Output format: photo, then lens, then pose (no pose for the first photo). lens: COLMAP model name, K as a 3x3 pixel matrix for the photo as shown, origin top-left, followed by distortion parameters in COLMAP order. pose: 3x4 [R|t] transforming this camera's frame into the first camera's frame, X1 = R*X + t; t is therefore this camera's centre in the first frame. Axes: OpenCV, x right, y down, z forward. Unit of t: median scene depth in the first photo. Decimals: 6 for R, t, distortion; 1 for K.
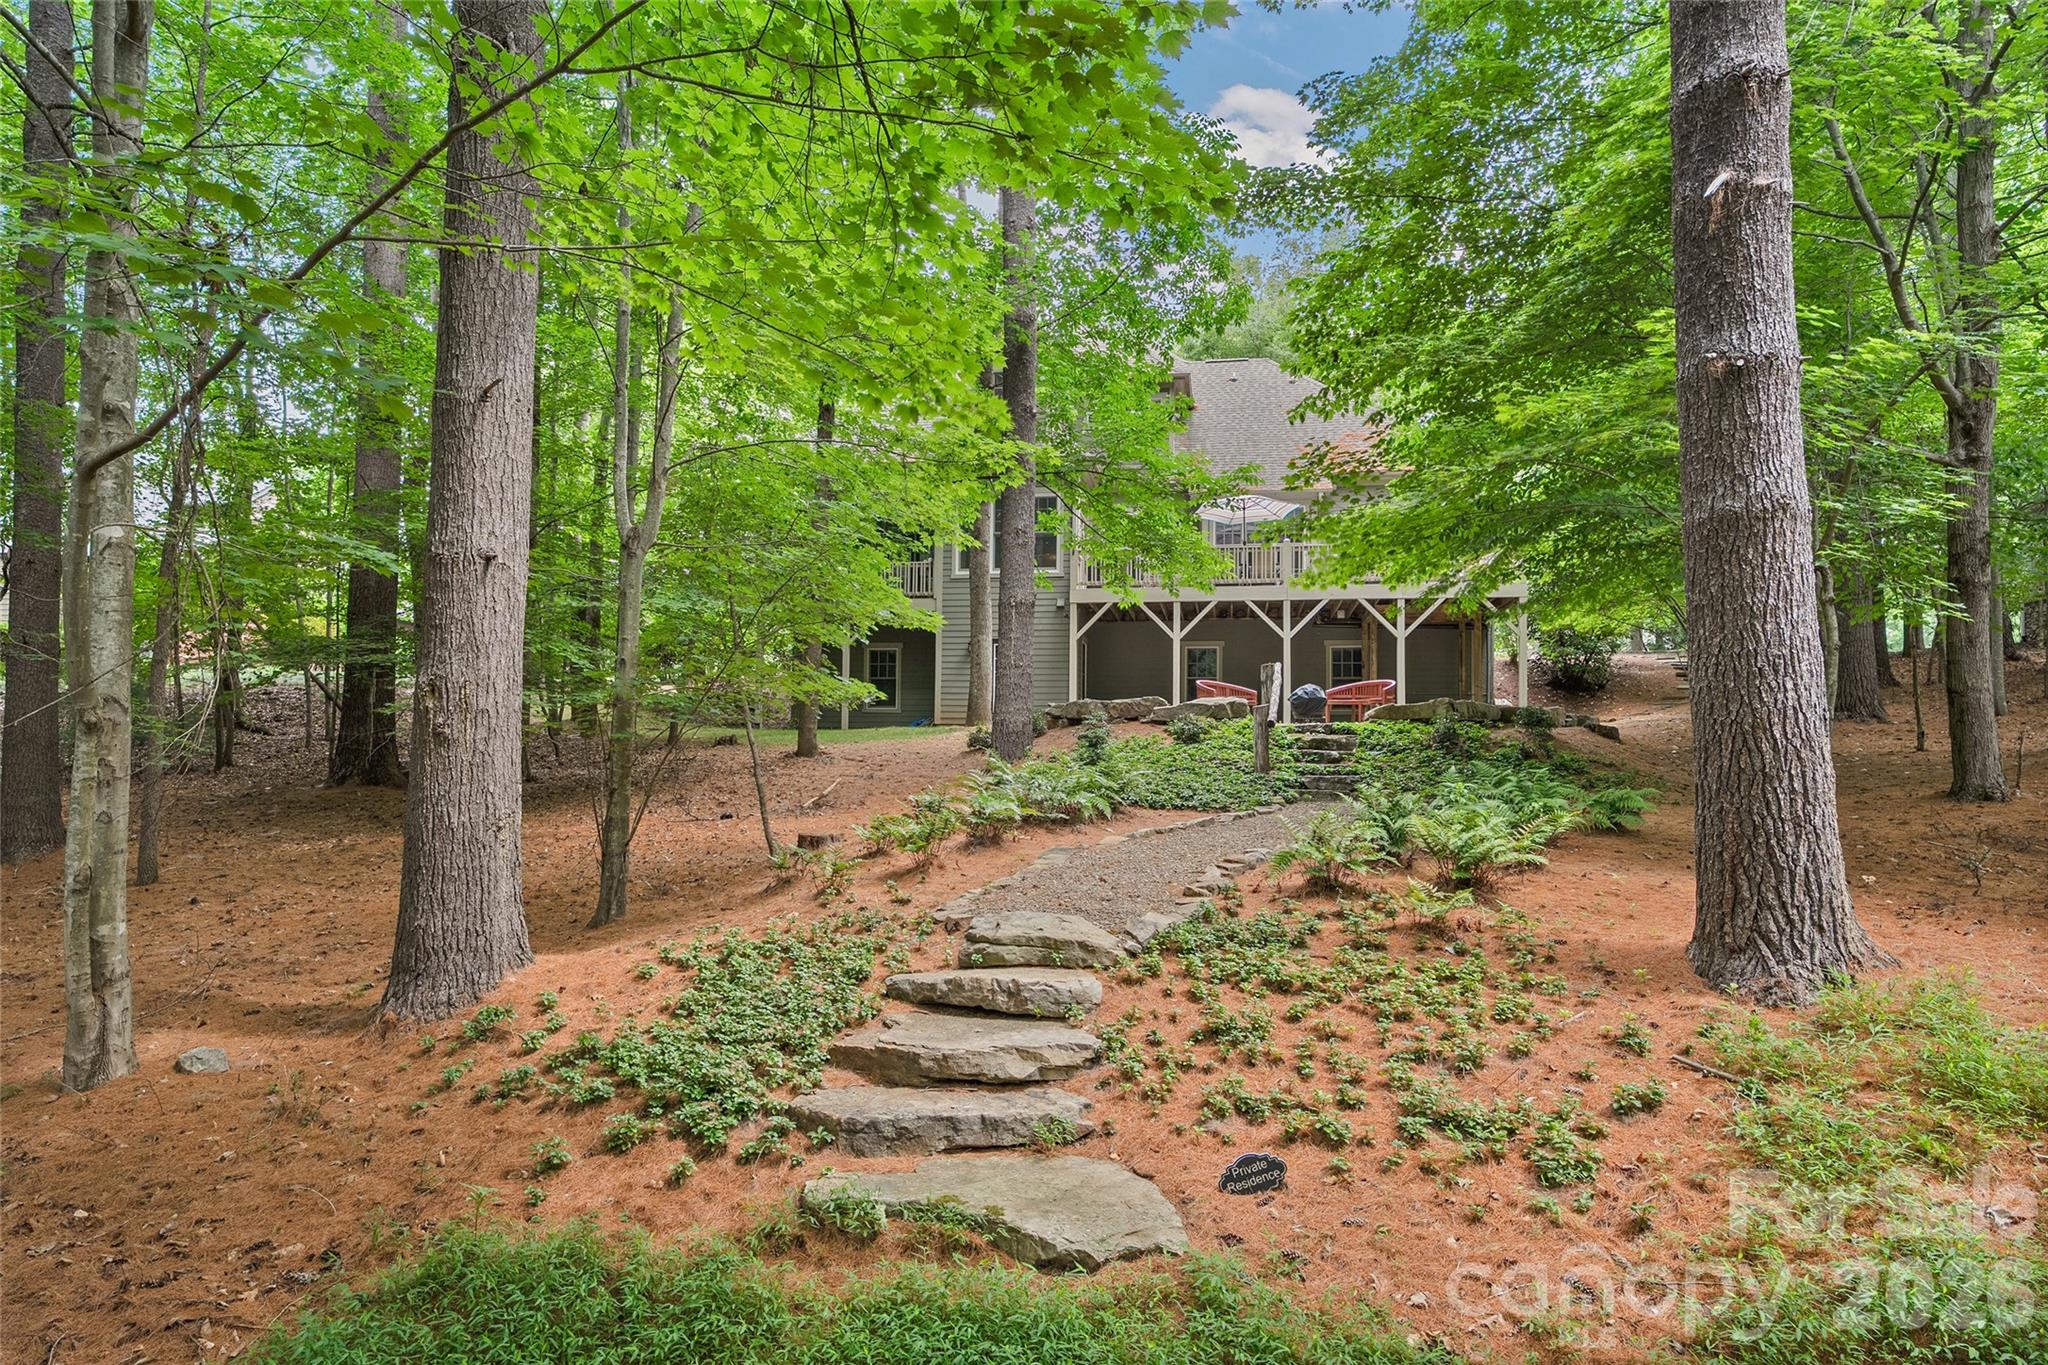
lens RADIAL K [[1197.3, 0, 1016.2], [0, 1197.3, 678.9], [0, 0, 1]] dist [-0.000364, 0.003764]
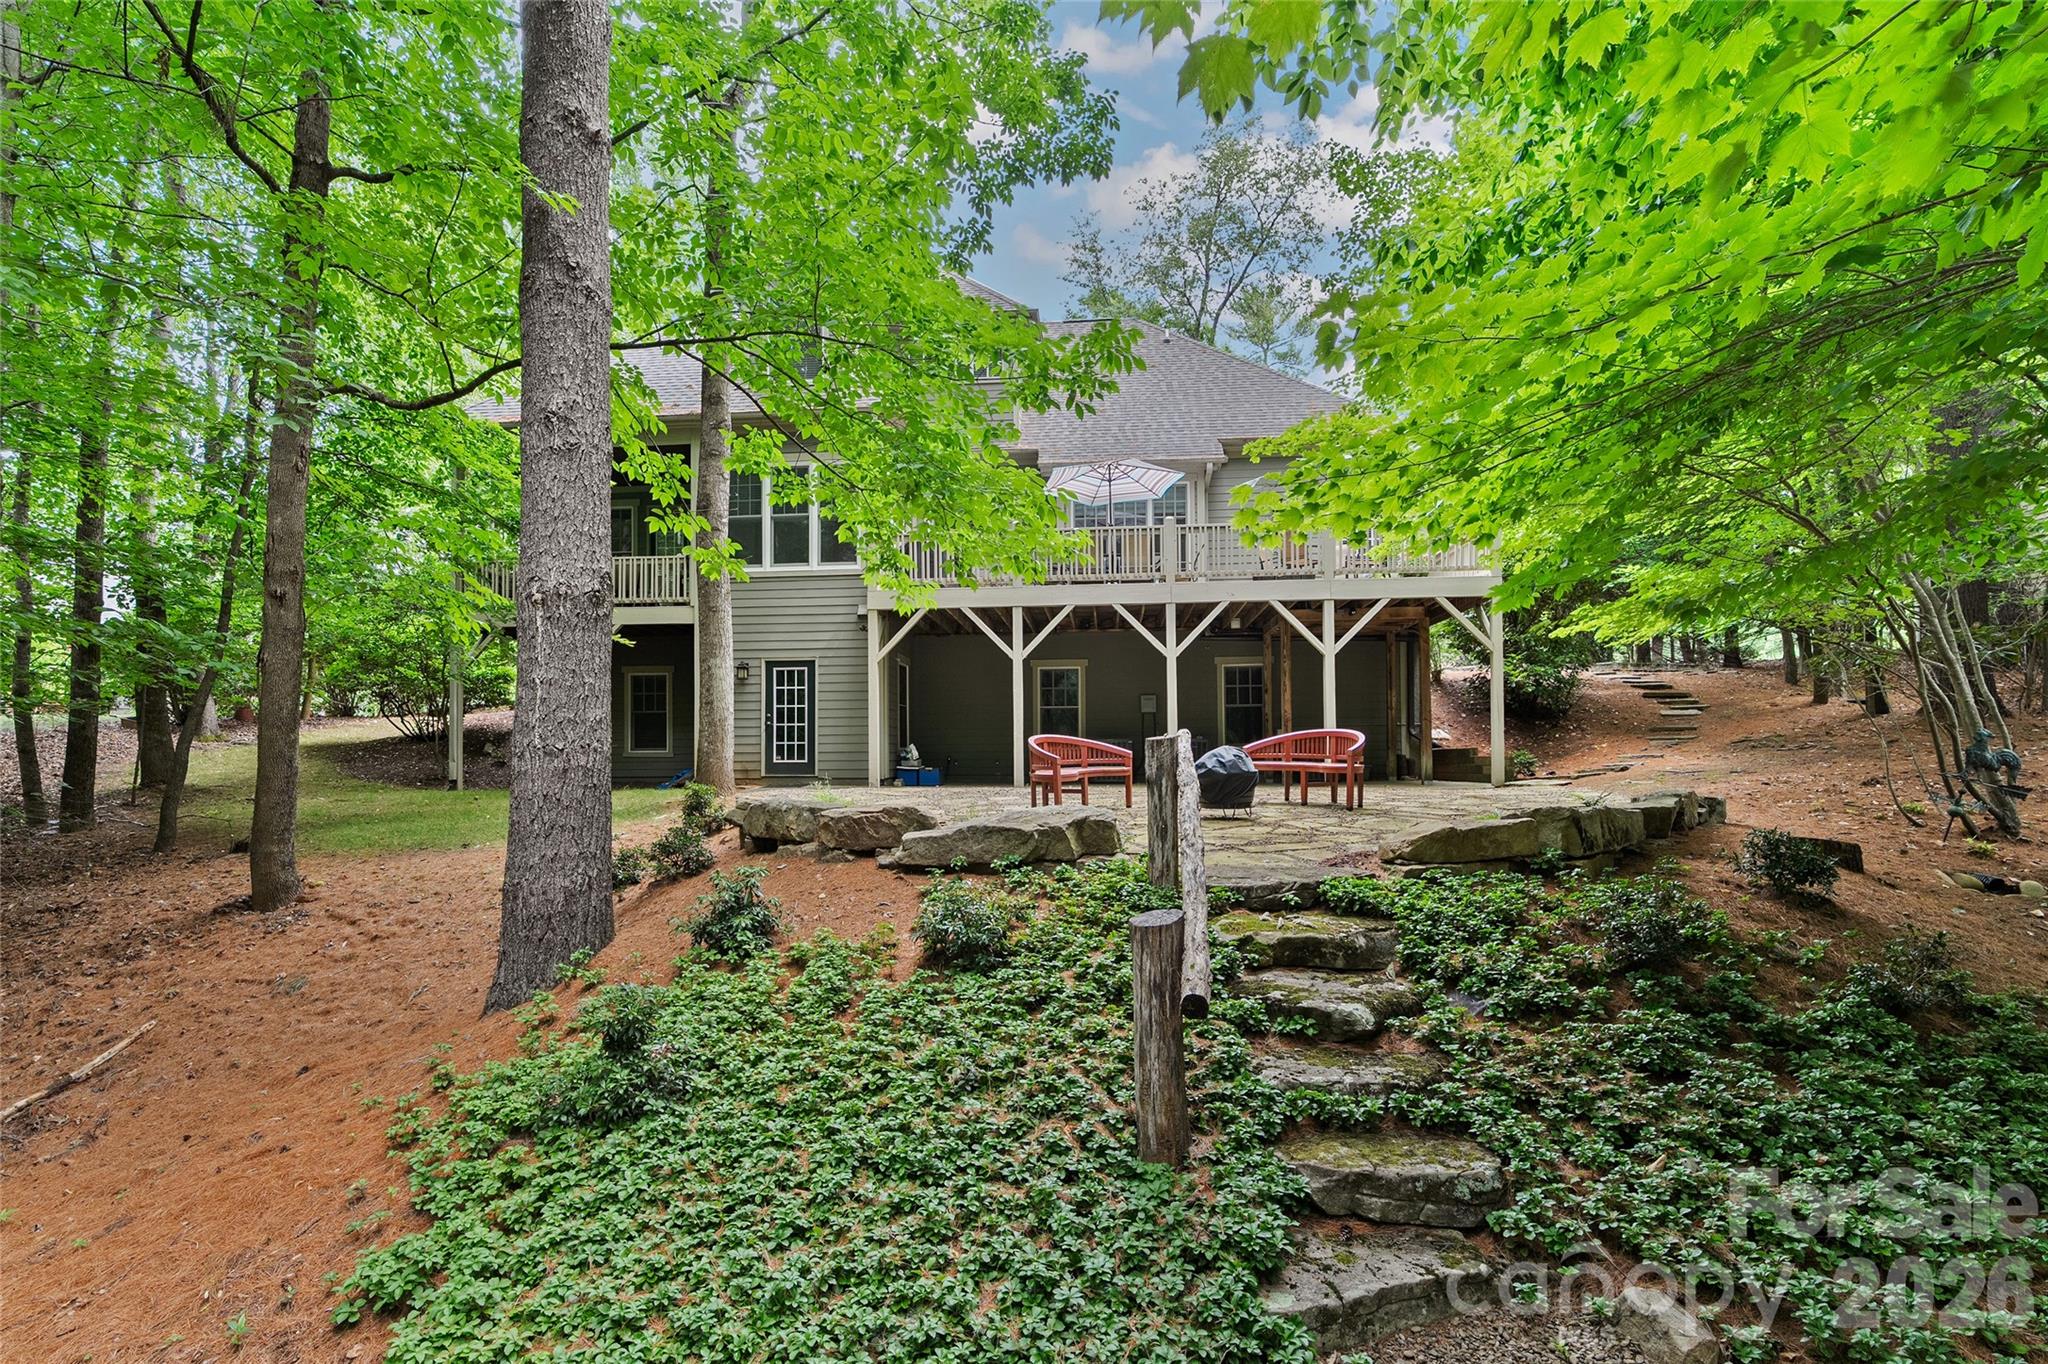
lens RADIAL K [[911.6, 0, 1016.2], [0, 911.6, 683.9], [0, 0, 1]] dist [-0.009746, 0.000438]
pose [[0.996886, -0.012744, 0.077819, 0.091593], [0.012234, 0.999900, 0.007025, -0.022696], [-0.077901, -0.006051, 0.996943, 0.465650]]
